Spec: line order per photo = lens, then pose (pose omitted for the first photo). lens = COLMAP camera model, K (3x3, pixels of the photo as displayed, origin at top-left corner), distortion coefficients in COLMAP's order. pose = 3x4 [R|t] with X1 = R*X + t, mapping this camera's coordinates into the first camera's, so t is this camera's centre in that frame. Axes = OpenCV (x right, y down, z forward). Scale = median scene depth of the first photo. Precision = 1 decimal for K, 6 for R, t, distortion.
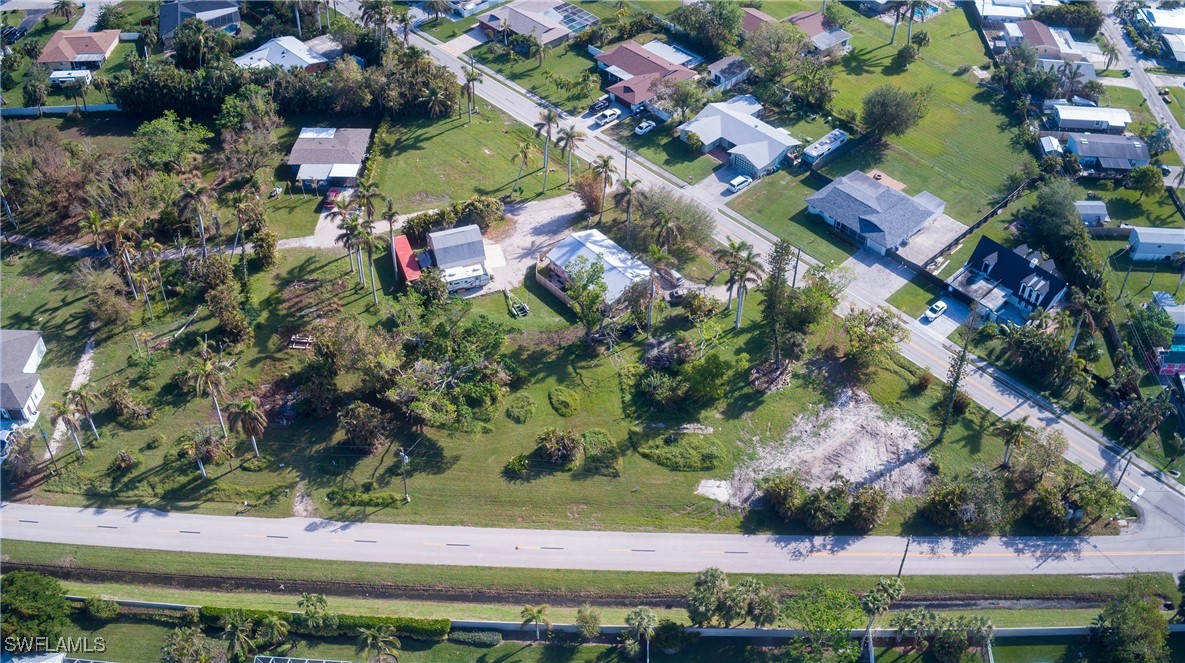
lens RADIAL K [[1159.4, 0, 597.2], [0, 1159.4, 332.7], [0, 0, 1]] dist [-0.203468, 0.000000]
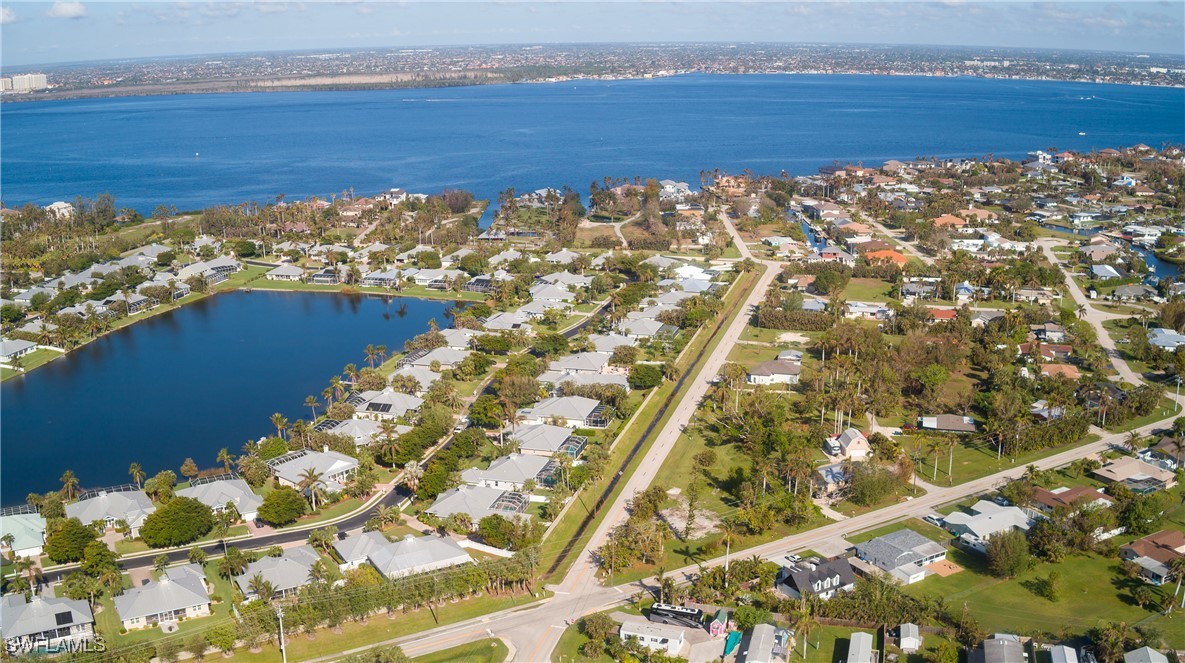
lens RADIAL K [[1159.4, 0, 597.8], [0, 1159.4, 330.3], [0, 0, 1]] dist [-0.203468, 0.000000]
pose [[-0.236167, 0.237050, -0.942355, 1.821127], [-0.659093, 0.673526, 0.334604, -0.590896], [0.714018, 0.700122, -0.002827, 0.662910]]
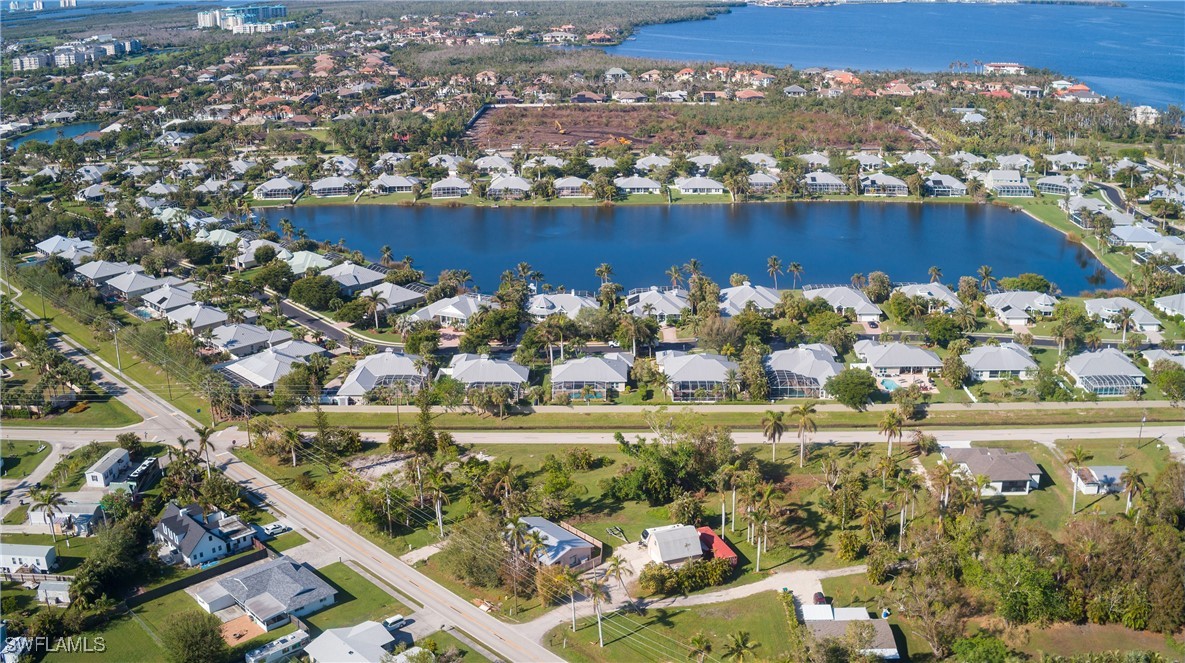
lens RADIAL K [[1159.4, 0, 597.6], [0, 1159.4, 332.9], [0, 0, 1]] dist [-0.203468, 0.000000]
pose [[-0.999982, 0.005474, -0.002584, -0.051769], [0.000338, 0.476788, 0.879018, -1.288708], [0.006044, 0.879001, -0.476781, 1.509603]]
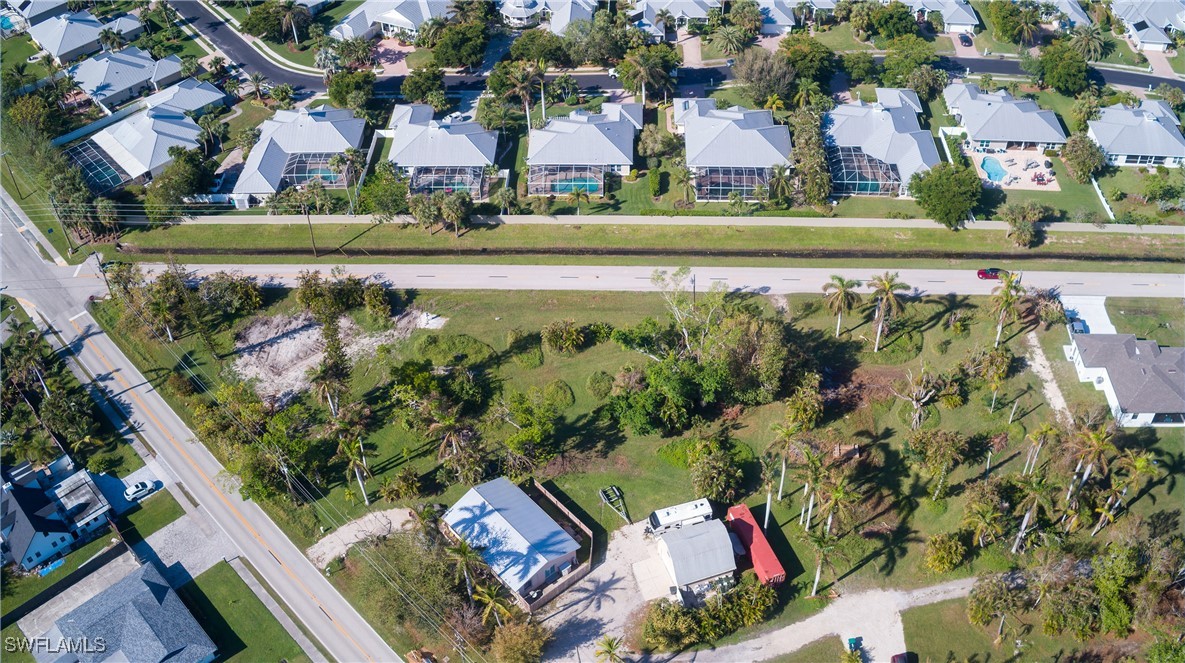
lens RADIAL K [[1159.4, 0, 588.7], [0, 1159.4, 327.6], [0, 0, 1]] dist [-0.203468, 0.000000]
pose [[-0.999907, 0.003703, 0.013126, -0.068127], [0.013345, 0.067092, 0.997658, -0.956879], [0.002814, 0.997740, -0.067135, 1.007661]]
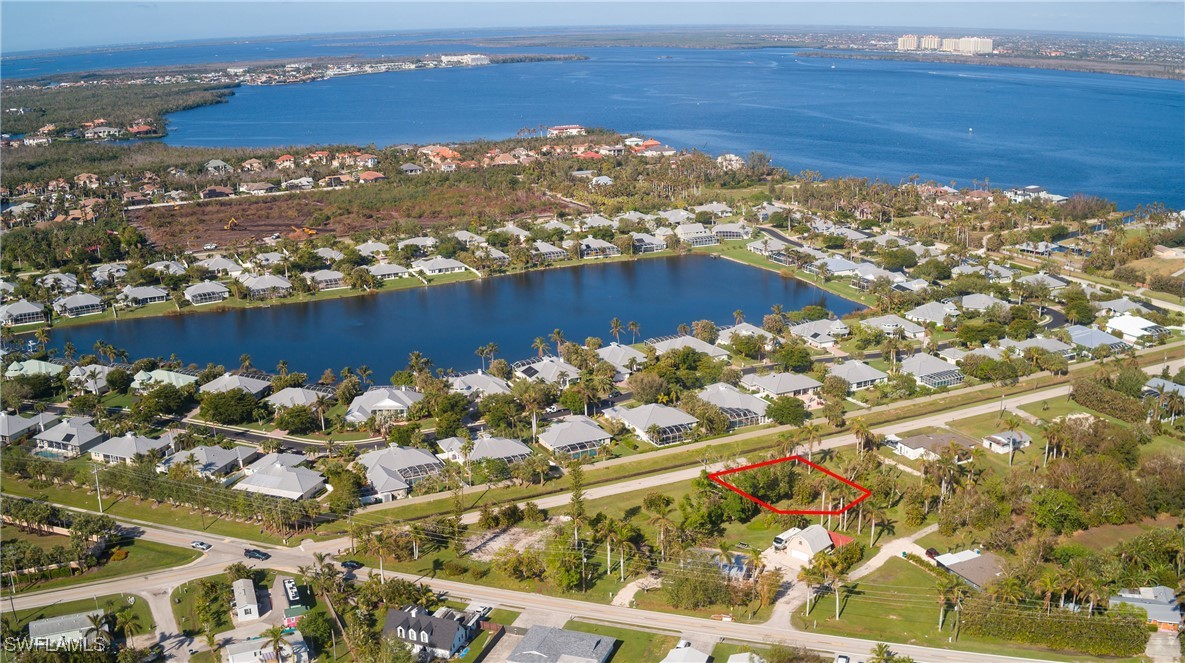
lens RADIAL K [[1159.4, 0, 598.2], [0, 1159.4, 329.6], [0, 0, 1]] dist [-0.203468, 0.000000]
pose [[-0.884498, 0.125700, -0.449292, 0.794007], [-0.315084, 0.549276, 0.773963, -1.373498], [0.344073, 0.826133, -0.446227, 1.479423]]
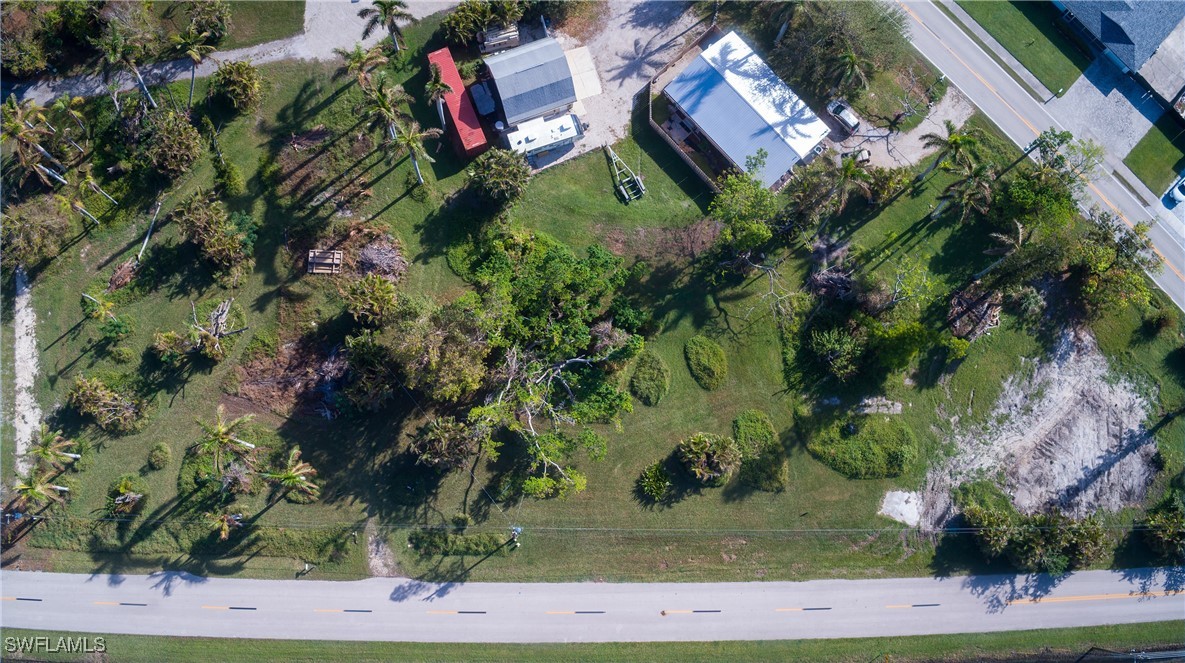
lens RADIAL K [[1159.4, 0, 601.7], [0, 1159.4, 328.2], [0, 0, 1]] dist [-0.203468, 0.000000]
pose [[0.998572, -0.024712, 0.047354, -0.129116], [-0.009304, 0.792513, 0.609784, -0.406515], [-0.052598, -0.609354, 0.791152, 0.433092]]
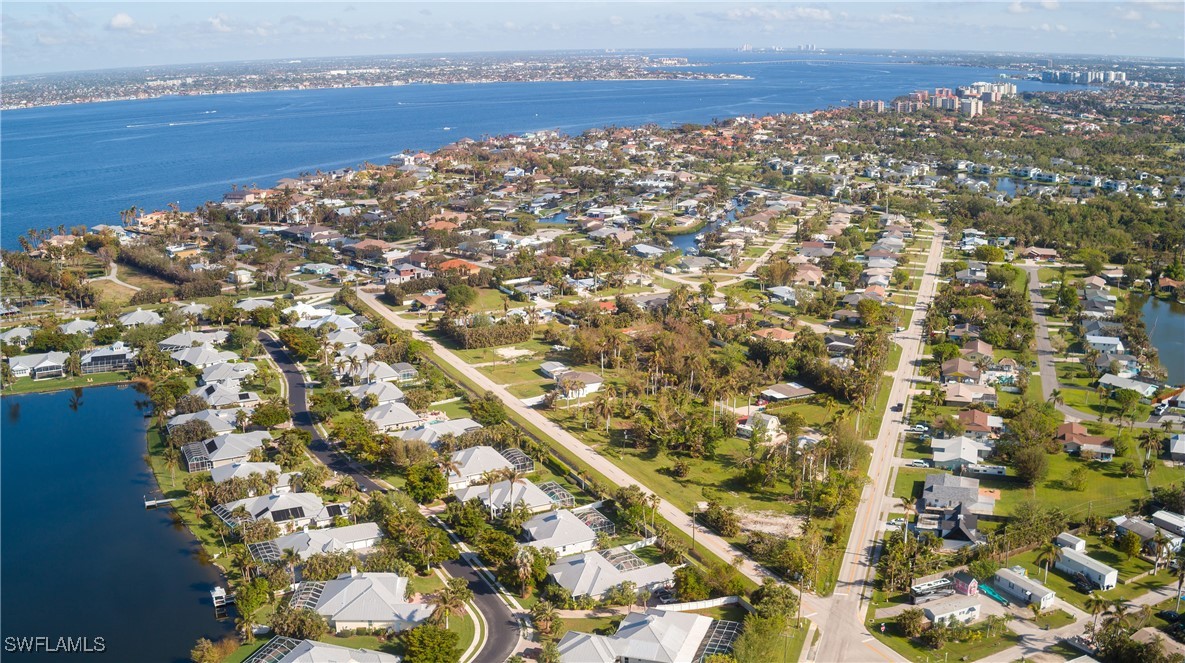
lens RADIAL K [[1159.4, 0, 596.8], [0, 1159.4, 328.6], [0, 0, 1]] dist [-0.203468, 0.000000]
pose [[0.465965, 0.200058, -0.861890, 1.542254], [-0.591404, 0.794959, -0.135209, 0.252336], [0.658117, 0.572727, 0.488738, -0.242401]]
